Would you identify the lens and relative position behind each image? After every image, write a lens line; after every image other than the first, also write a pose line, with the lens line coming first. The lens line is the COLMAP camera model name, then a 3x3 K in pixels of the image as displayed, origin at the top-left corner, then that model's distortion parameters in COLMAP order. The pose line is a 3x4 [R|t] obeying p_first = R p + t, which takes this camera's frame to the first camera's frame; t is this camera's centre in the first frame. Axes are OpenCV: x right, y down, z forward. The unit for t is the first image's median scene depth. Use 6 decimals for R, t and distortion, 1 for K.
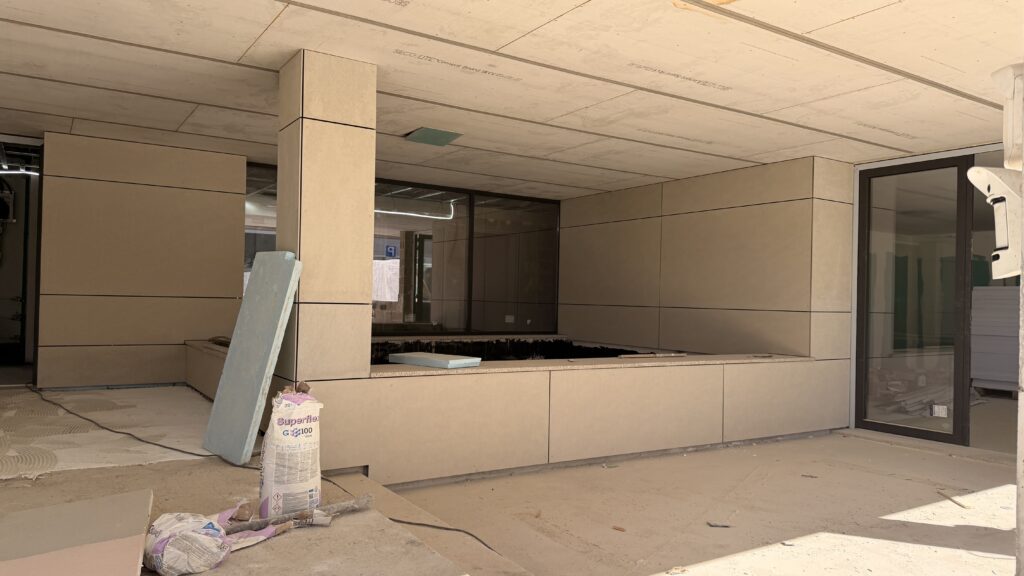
lens RADIAL K [[729.3, 0, 510.0], [0, 729.3, 282.7], [0, 0, 1]] dist [0.024657, -0.021137]
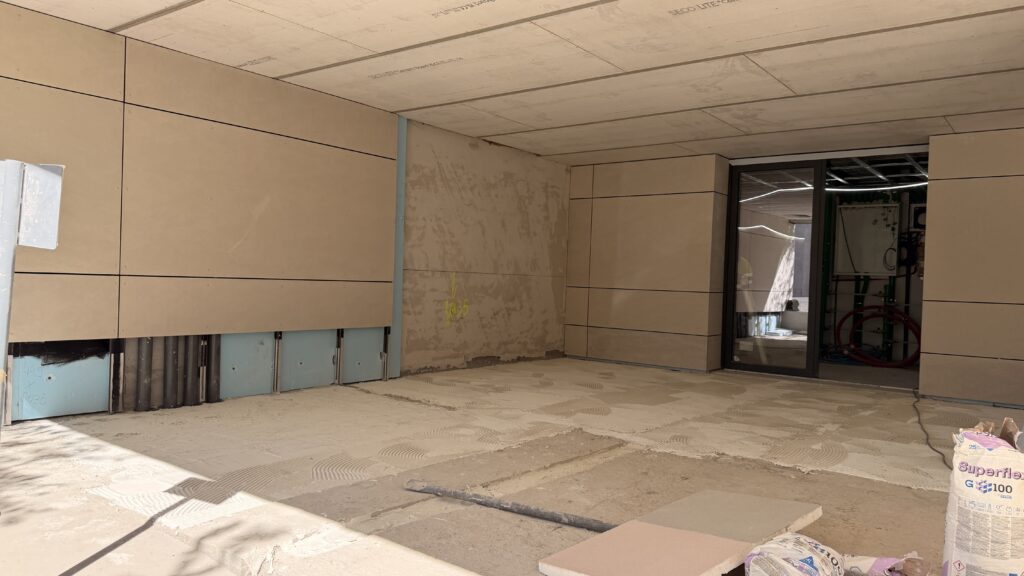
lens RADIAL K [[729.3, 0, 517.7], [0, 729.3, 291.4], [0, 0, 1]] dist [0.024657, -0.021137]
pose [[0.344158, 0.003312, -0.938906, 0.234739], [-0.006476, 0.999978, 0.001154, 0.012128], [0.938890, 0.005683, 0.344172, 0.309895]]
